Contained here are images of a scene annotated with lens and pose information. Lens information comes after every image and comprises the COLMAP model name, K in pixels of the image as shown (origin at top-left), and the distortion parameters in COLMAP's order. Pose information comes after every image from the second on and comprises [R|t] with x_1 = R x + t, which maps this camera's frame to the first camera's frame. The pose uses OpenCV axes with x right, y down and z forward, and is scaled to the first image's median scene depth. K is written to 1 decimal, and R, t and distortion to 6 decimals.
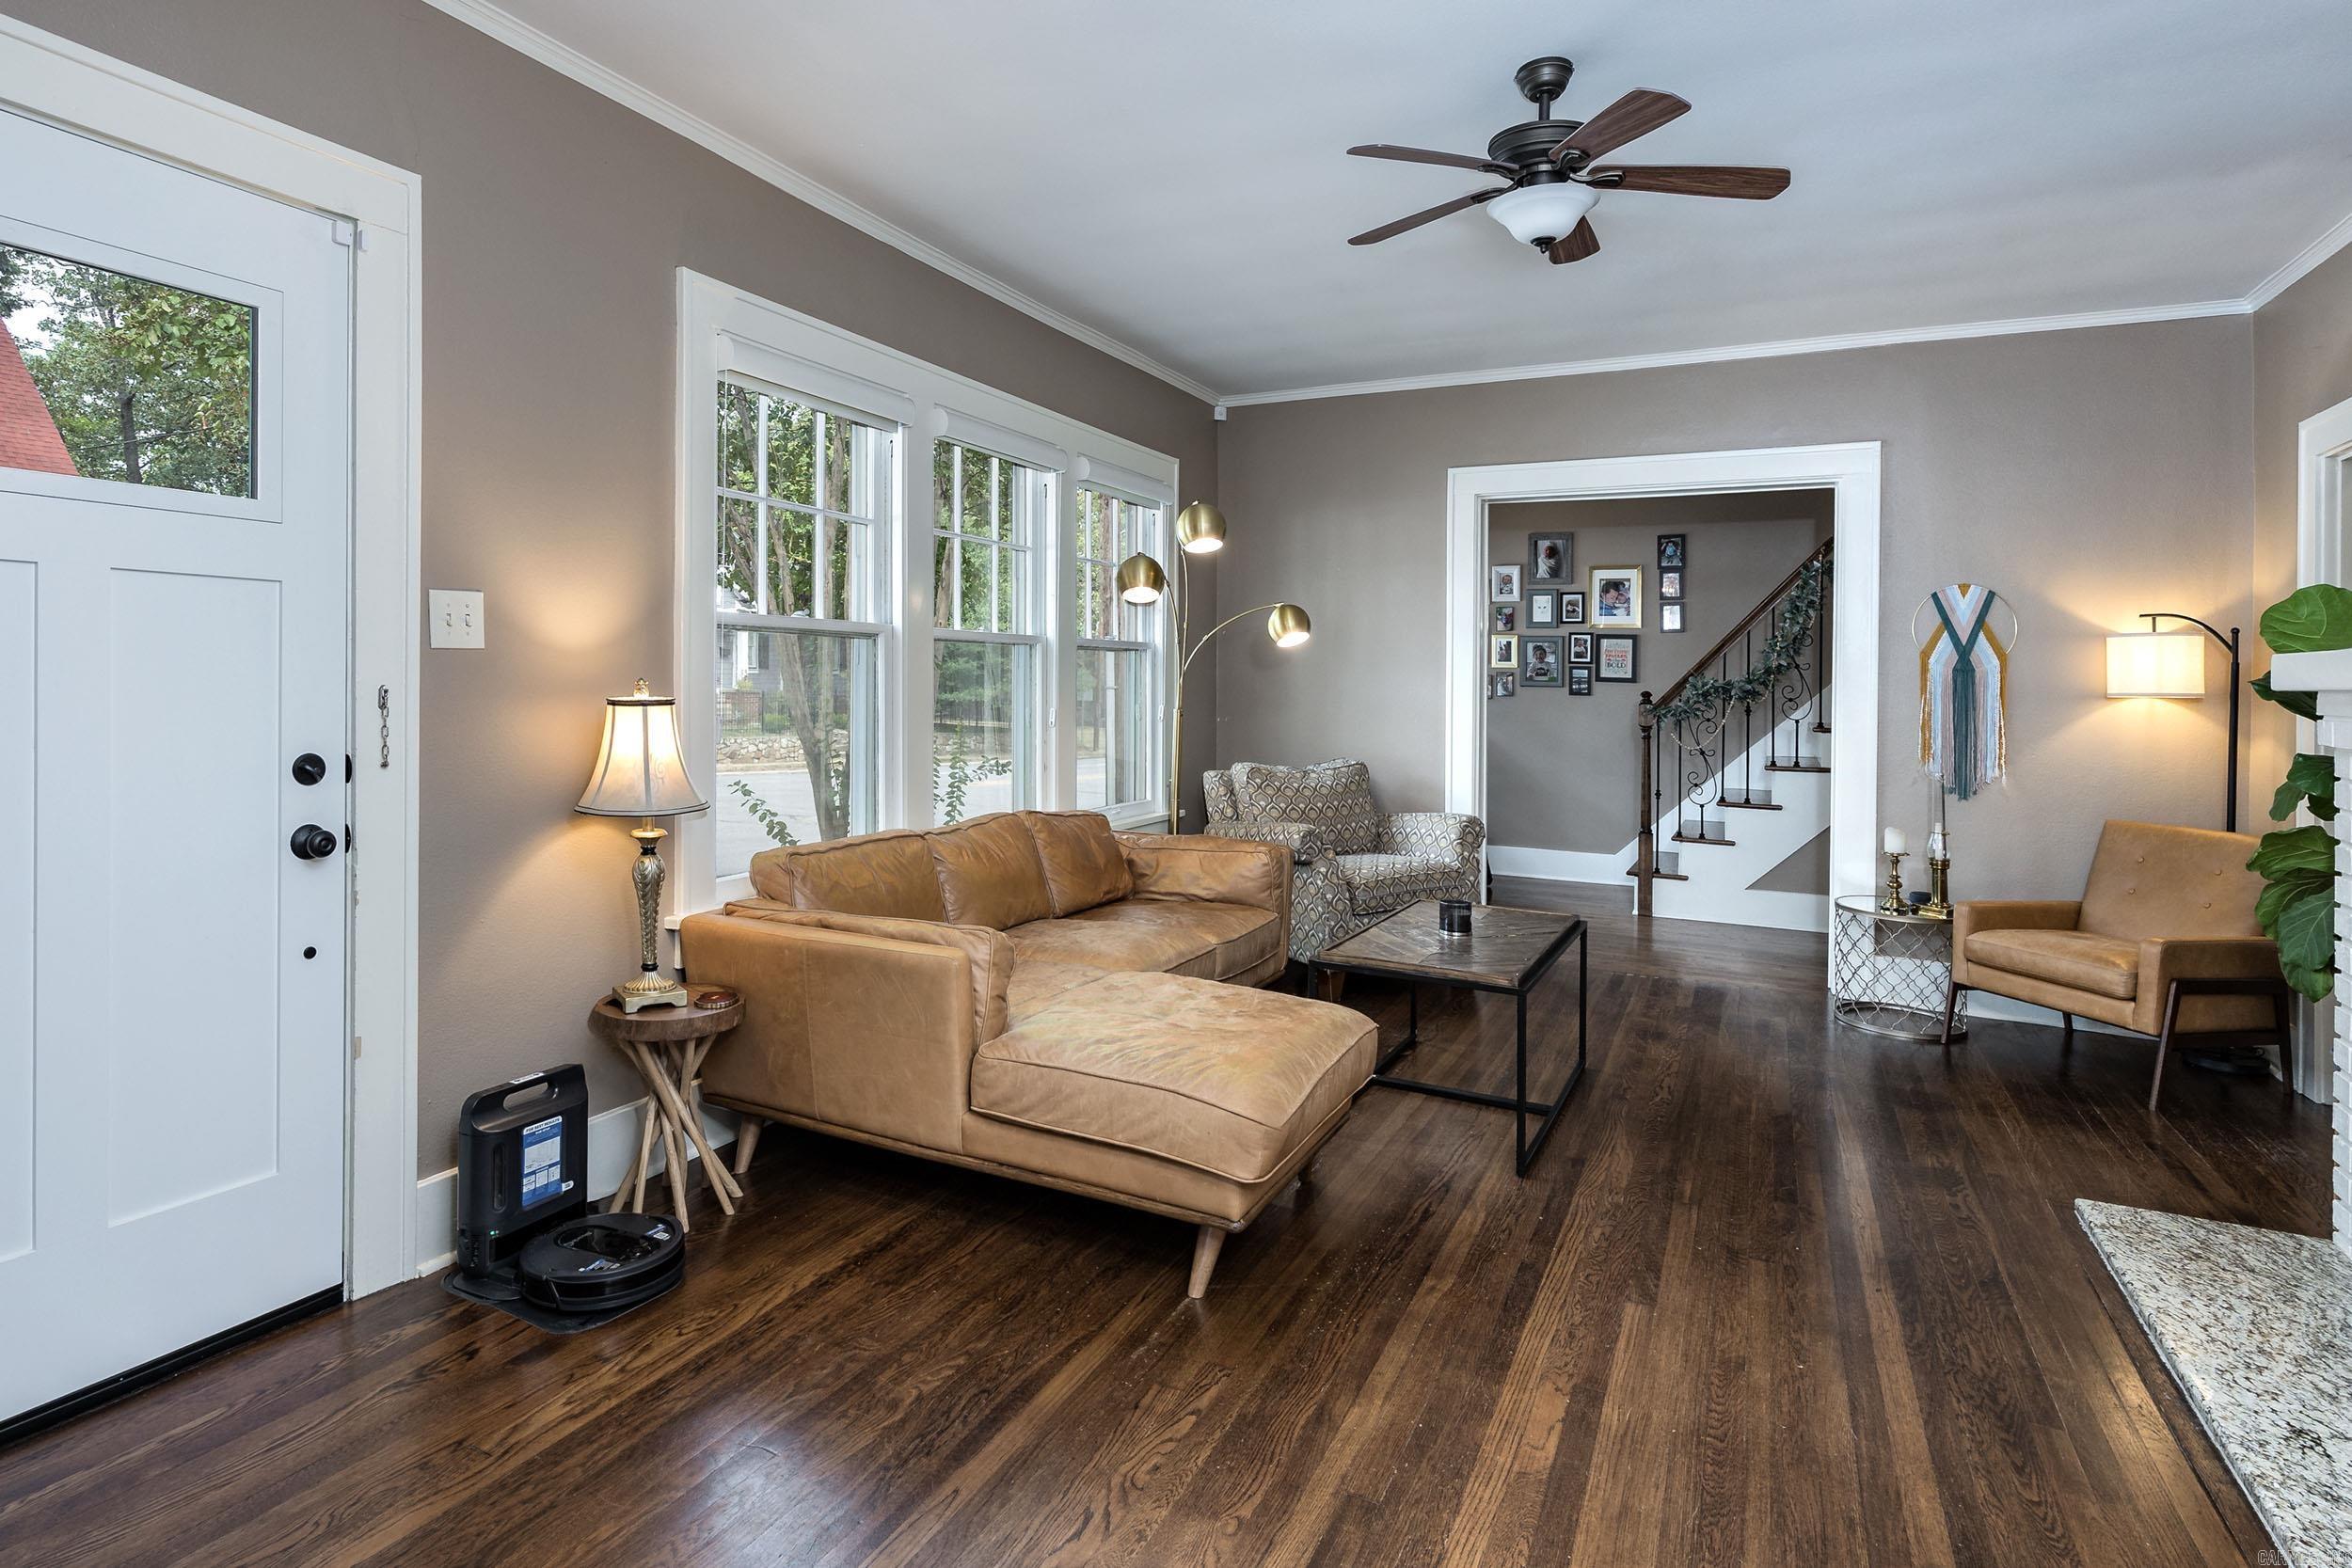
lens RADIAL K [[1247.2, 0, 1111.7], [0, 1247.2, 680.6], [0, 0, 1]] dist [-0.000493, 0.000062]
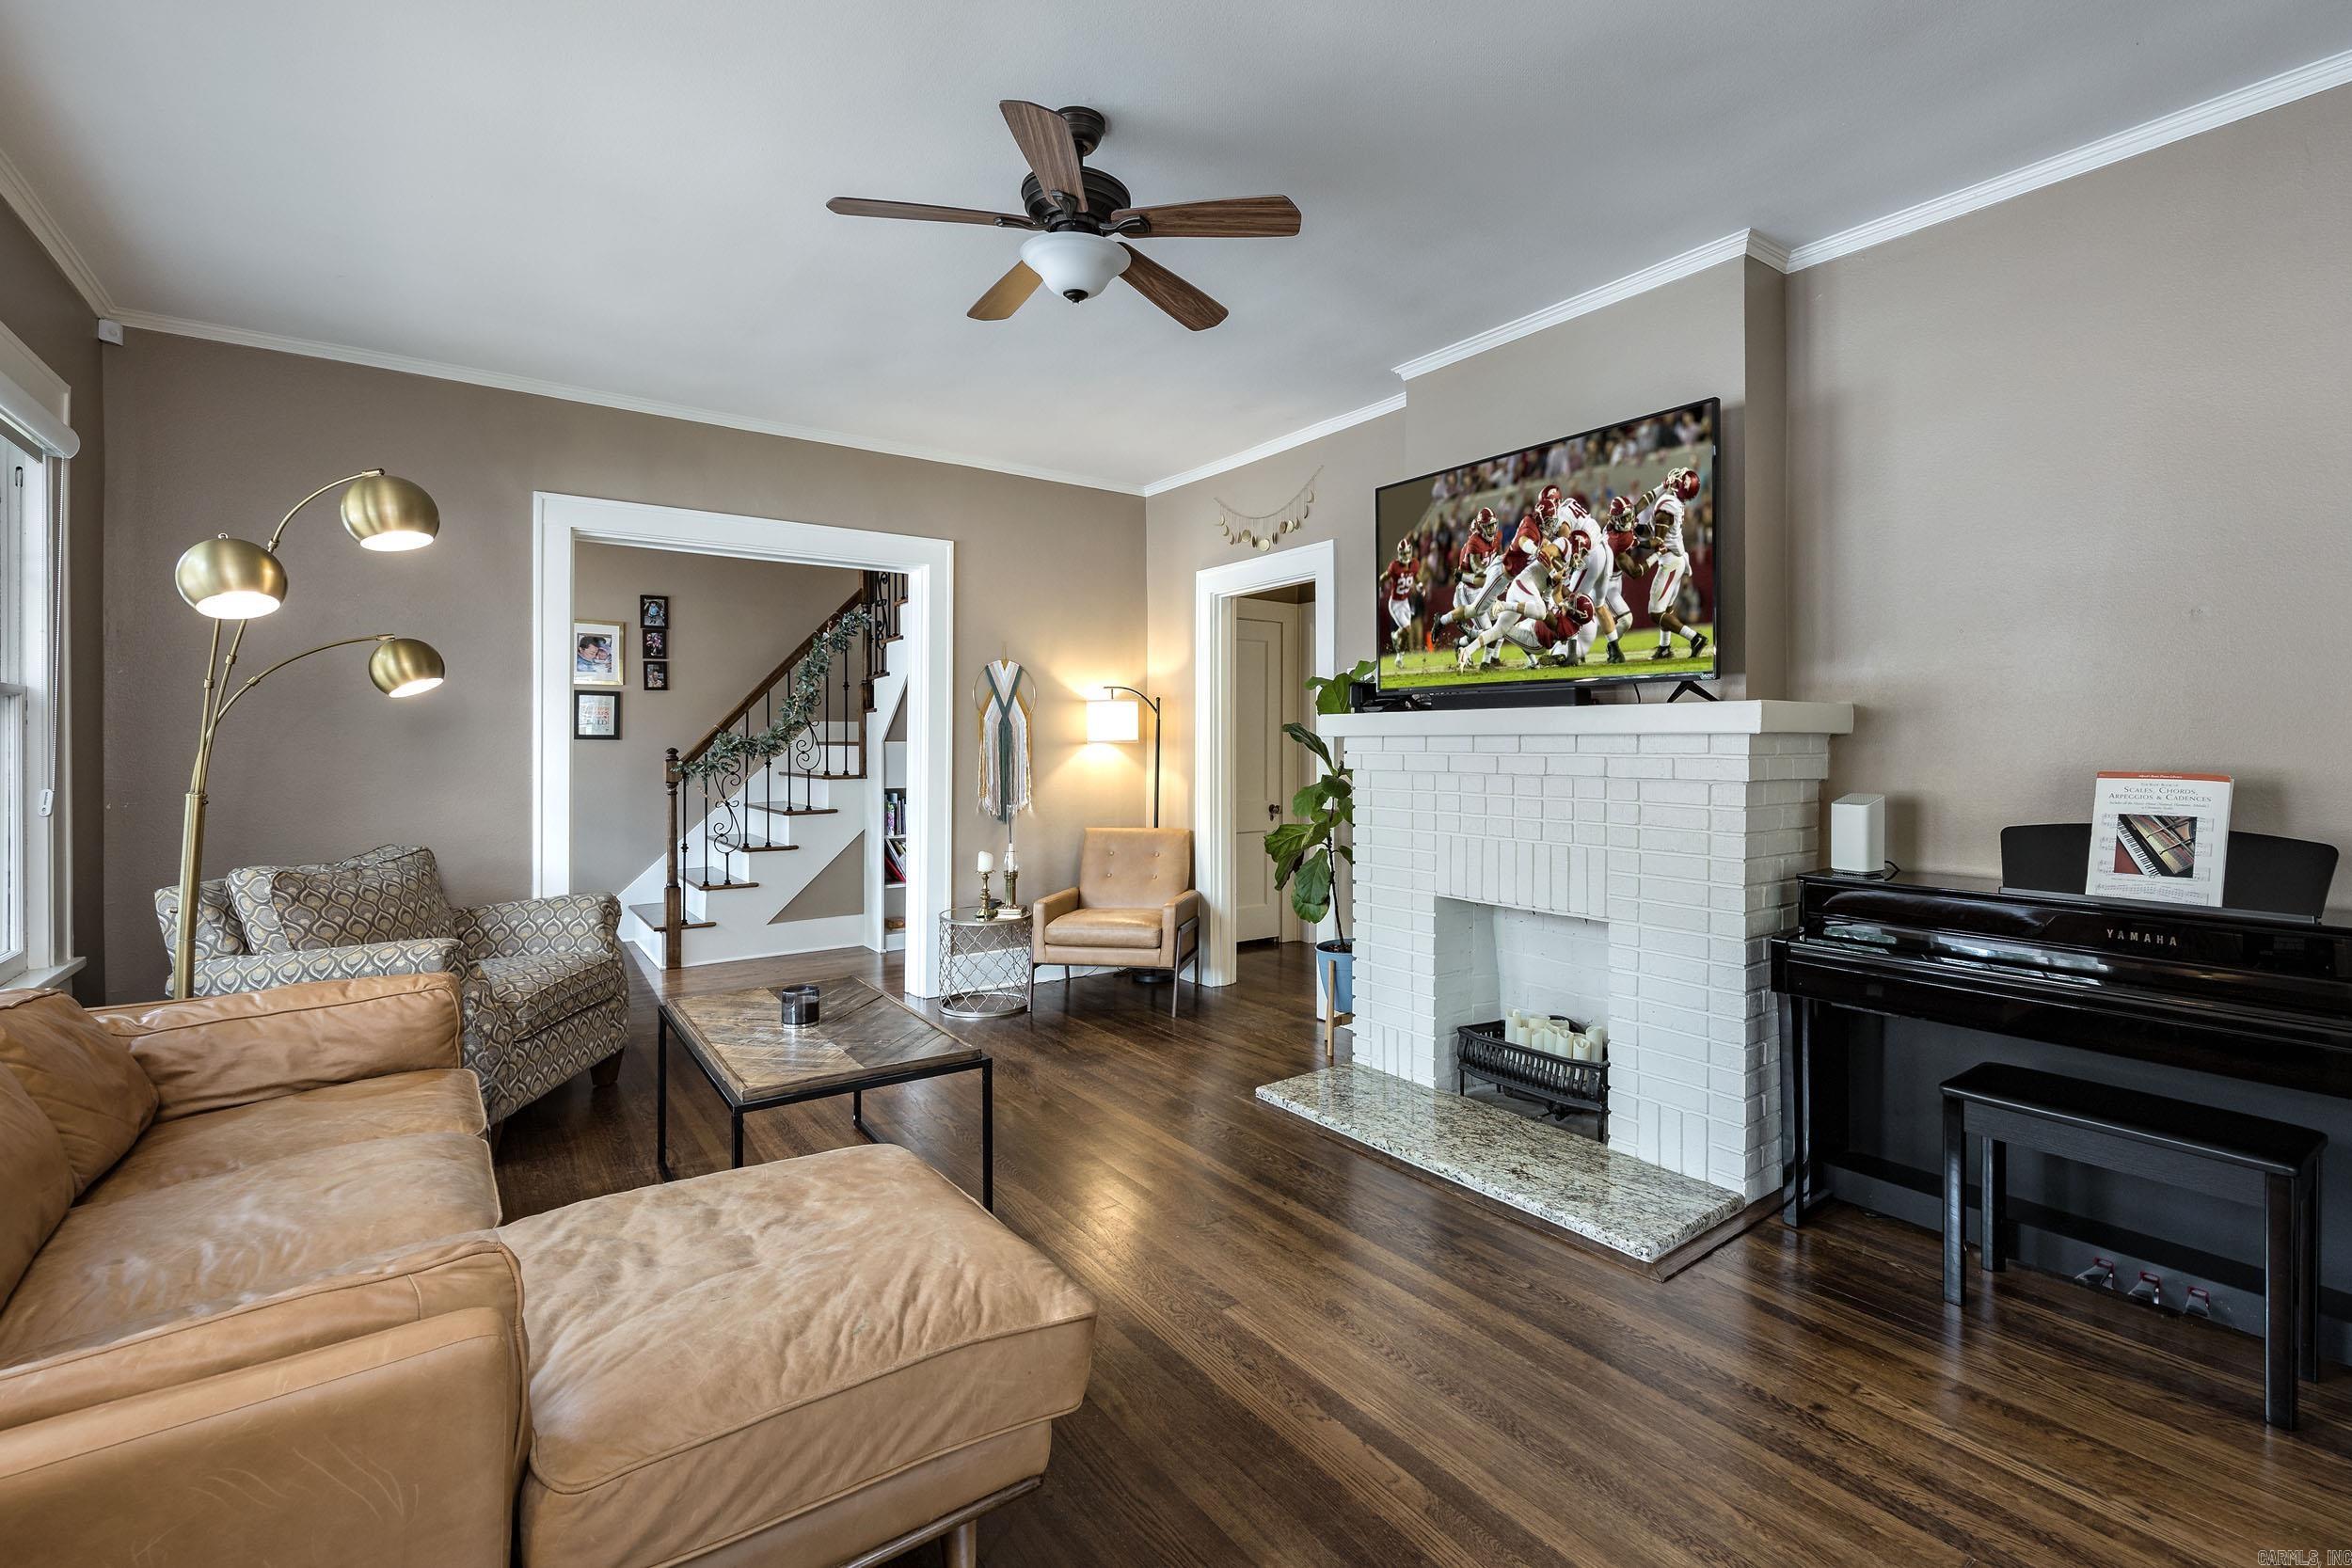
lens RADIAL K [[1044.1, 0, 1190.8], [0, 1044.1, 728.7], [0, 0, 1]] dist [0.003318, 0.000451]
pose [[0.414439, -0.006787, 0.910052, -0.241097], [0.012549, 0.999920, 0.001743, -0.004375], [-0.909991, 0.010698, 0.414491, 0.370131]]
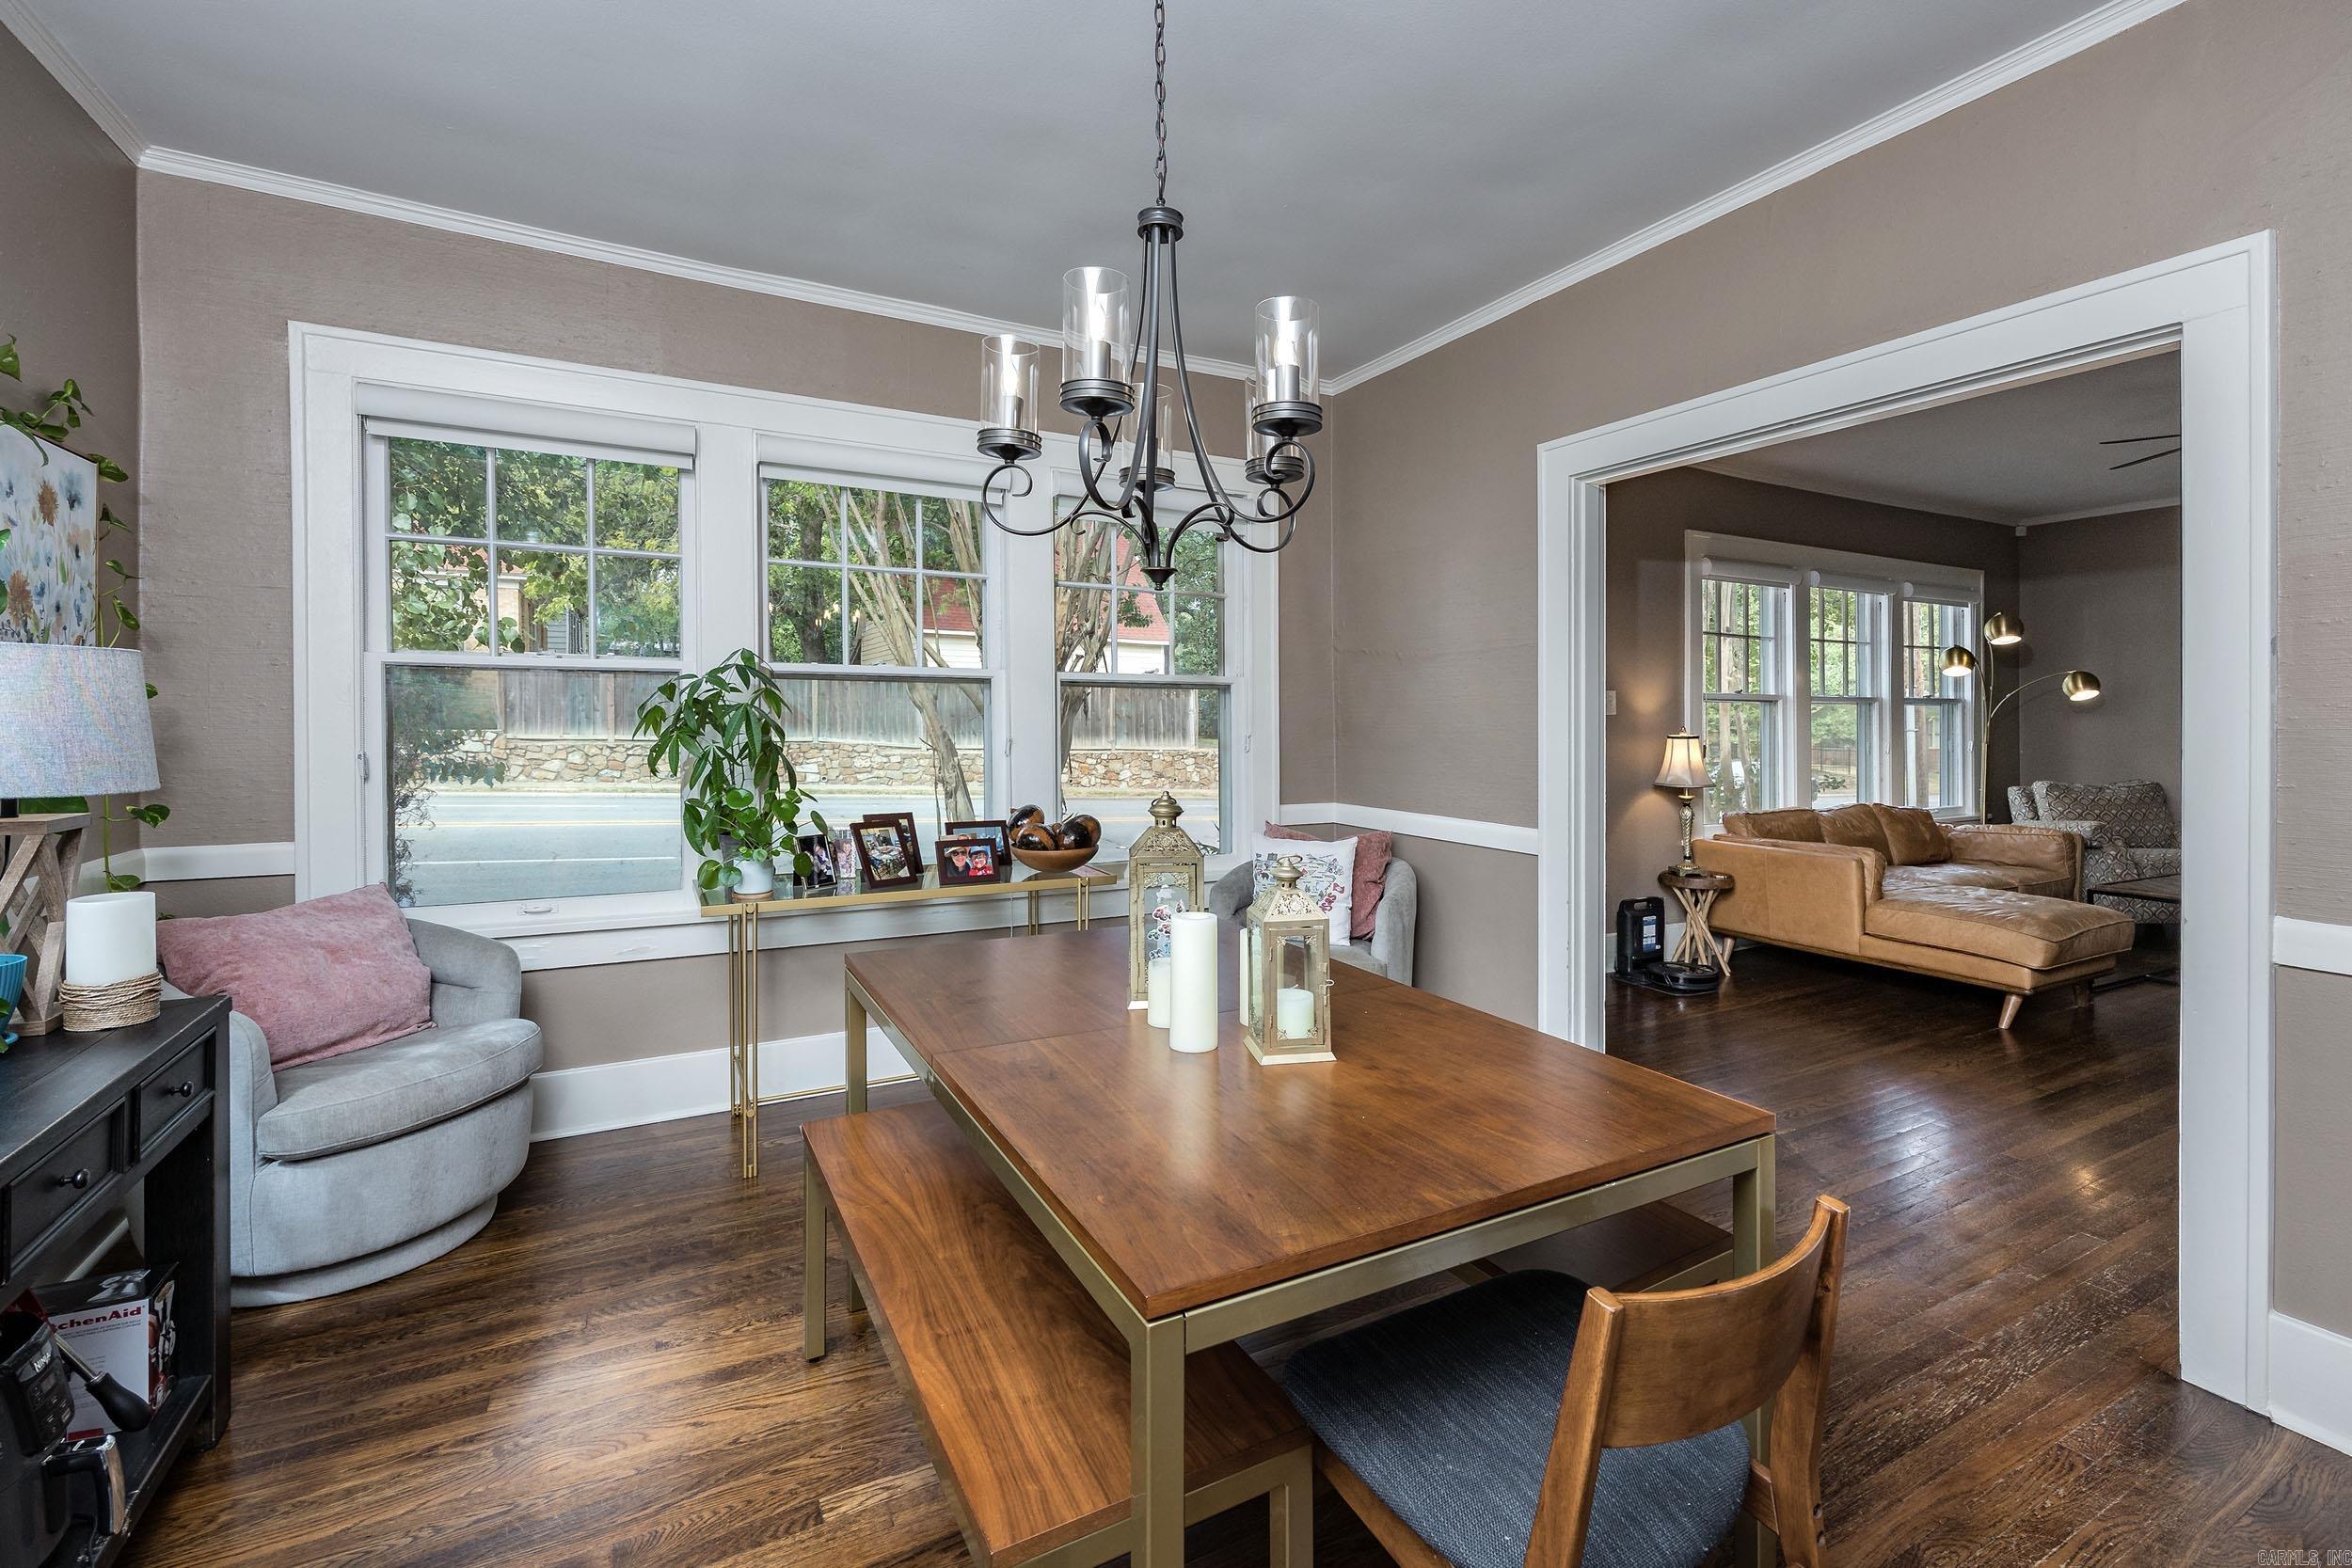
lens RADIAL K [[1044.1, 0, 1190.8], [0, 1044.1, 728.7], [0, 0, 1]] dist [0.003318, 0.000451]
pose [[0.830478, -0.009727, -0.556967, -0.044691], [0.011060, 0.999938, -0.000971, -0.004259], [0.556942, -0.005354, 0.830534, -0.659981]]
